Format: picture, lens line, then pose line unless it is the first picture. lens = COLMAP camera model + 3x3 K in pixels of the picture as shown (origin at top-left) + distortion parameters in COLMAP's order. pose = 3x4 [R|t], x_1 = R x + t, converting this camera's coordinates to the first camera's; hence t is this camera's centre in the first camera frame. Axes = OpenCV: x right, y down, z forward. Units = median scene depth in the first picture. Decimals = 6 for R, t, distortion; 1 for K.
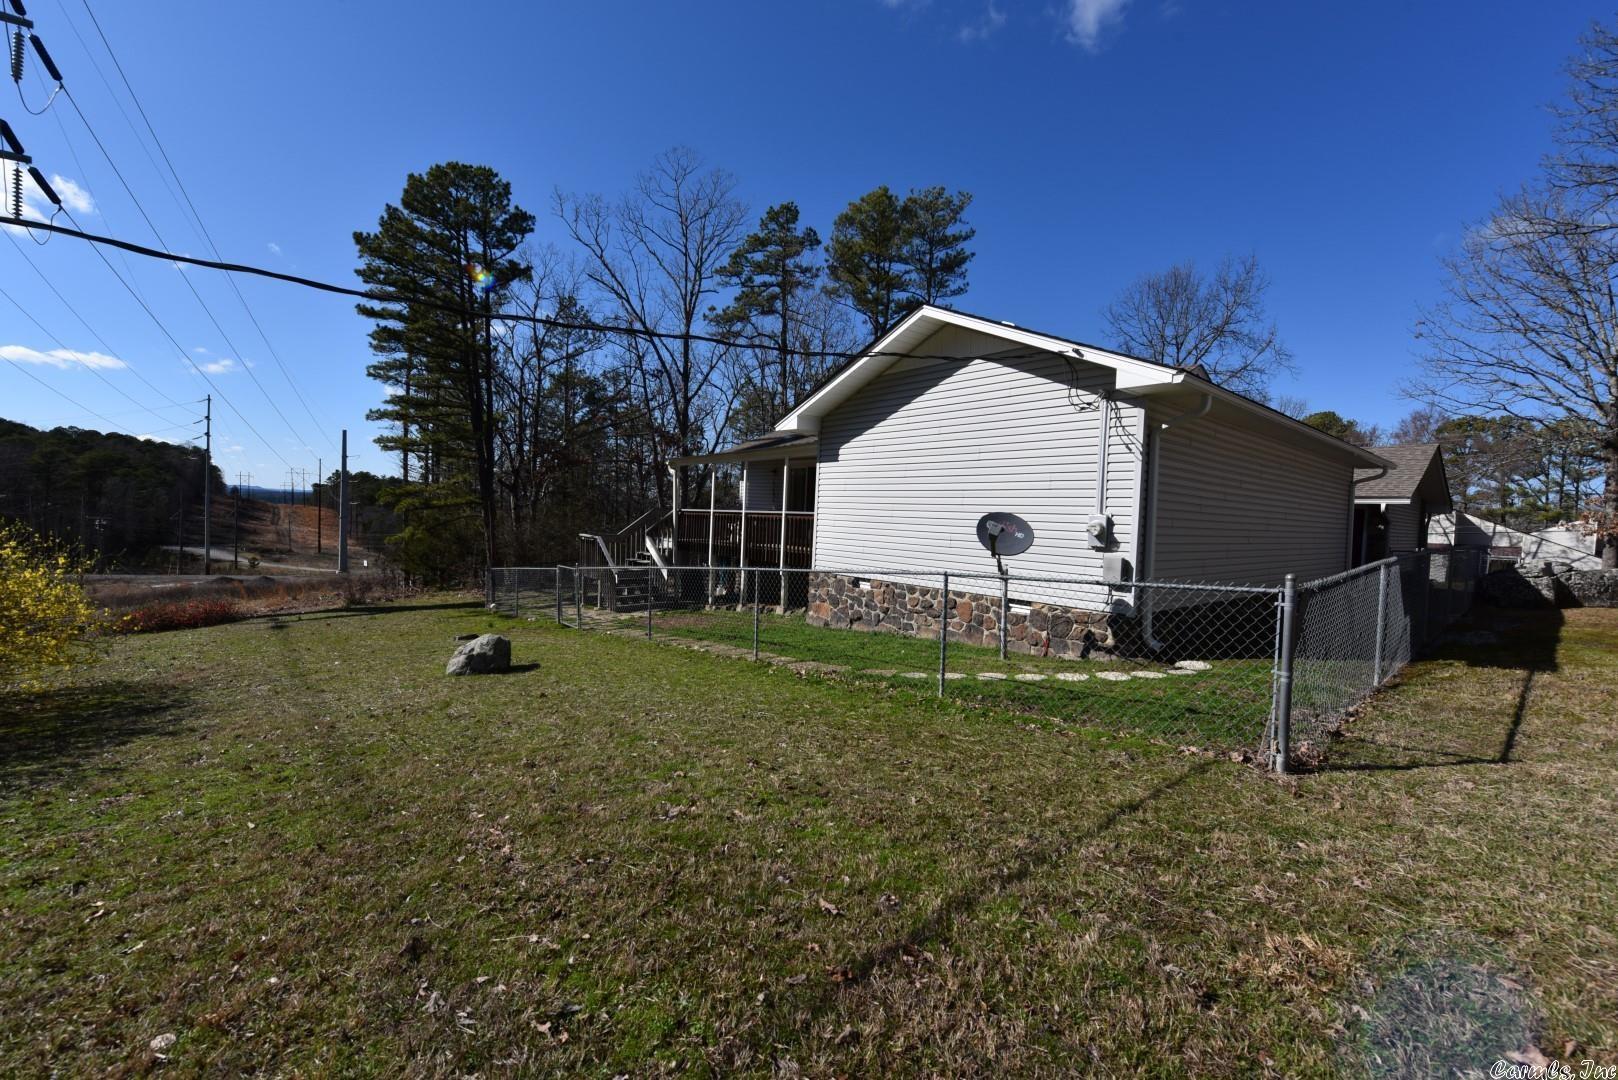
lens RADIAL K [[651.7, 0, 807.4], [0, 651.7, 541.3], [0, 0, 1]] dist [-0.013494, -0.002153]
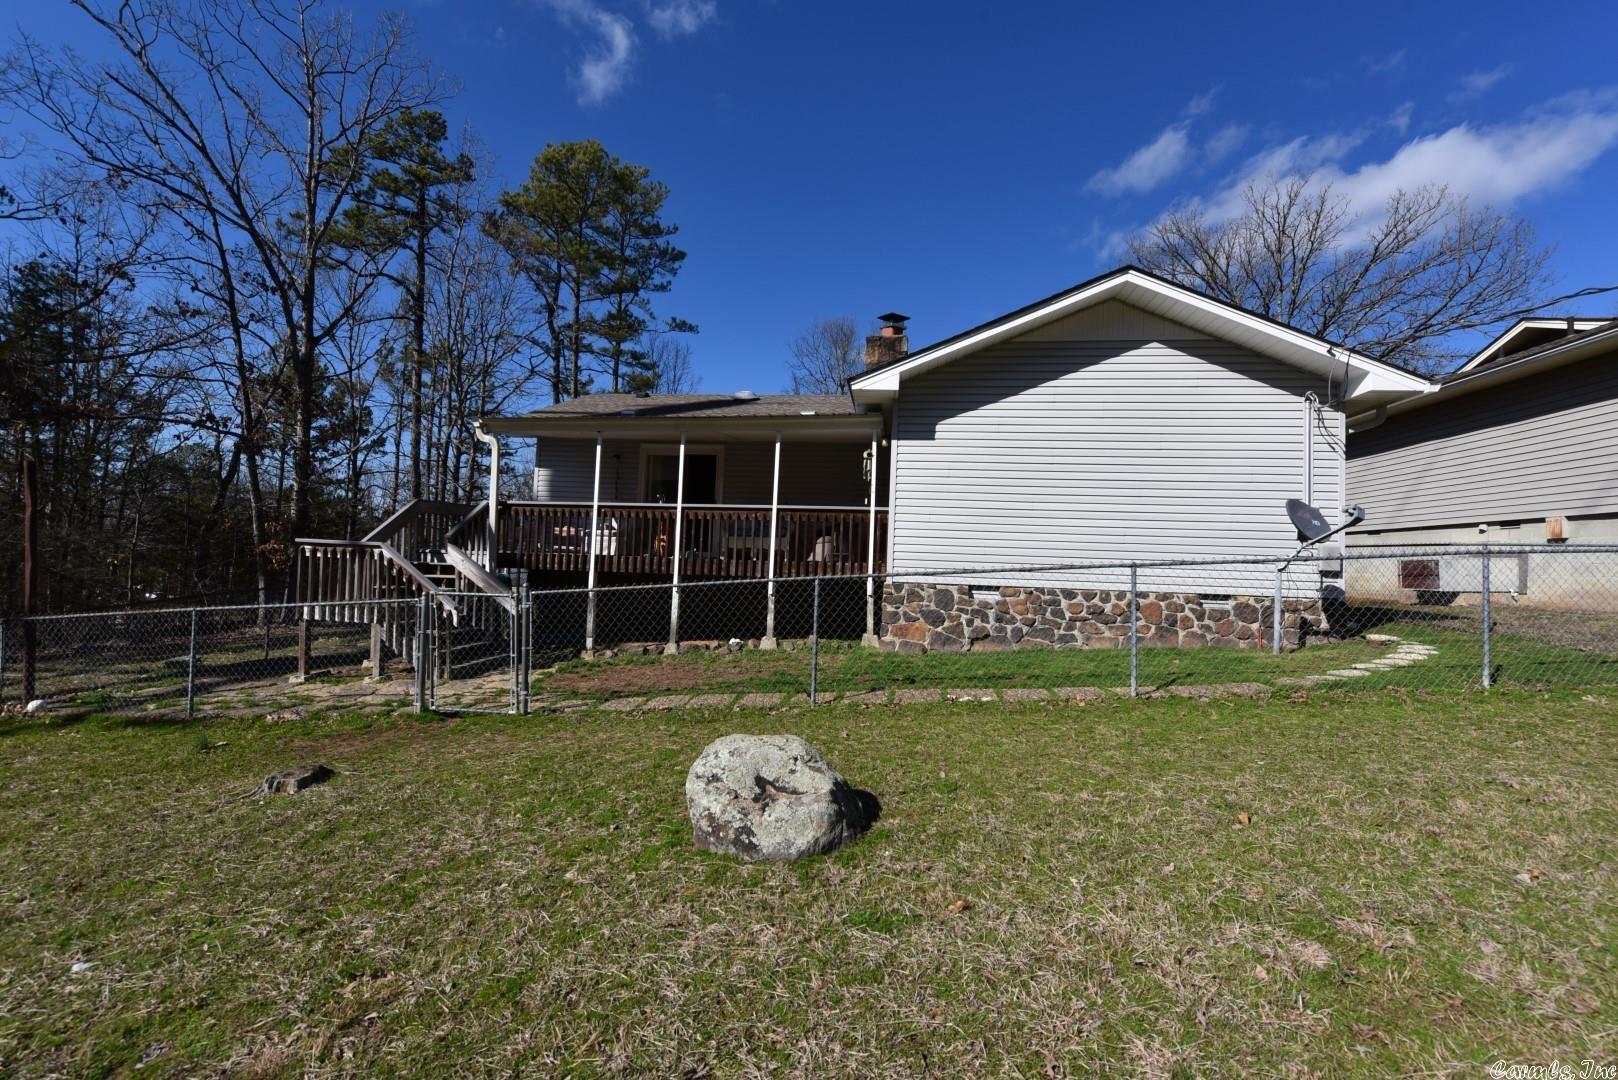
lens RADIAL K [[651.7, 0, 805.1], [0, 651.7, 538.3], [0, 0, 1]] dist [-0.013494, -0.002153]
pose [[0.733690, 0.016195, 0.679291, -0.658707], [0.019275, 0.998818, -0.044631, 0.031115], [-0.679211, 0.045838, 0.732510, 0.590737]]
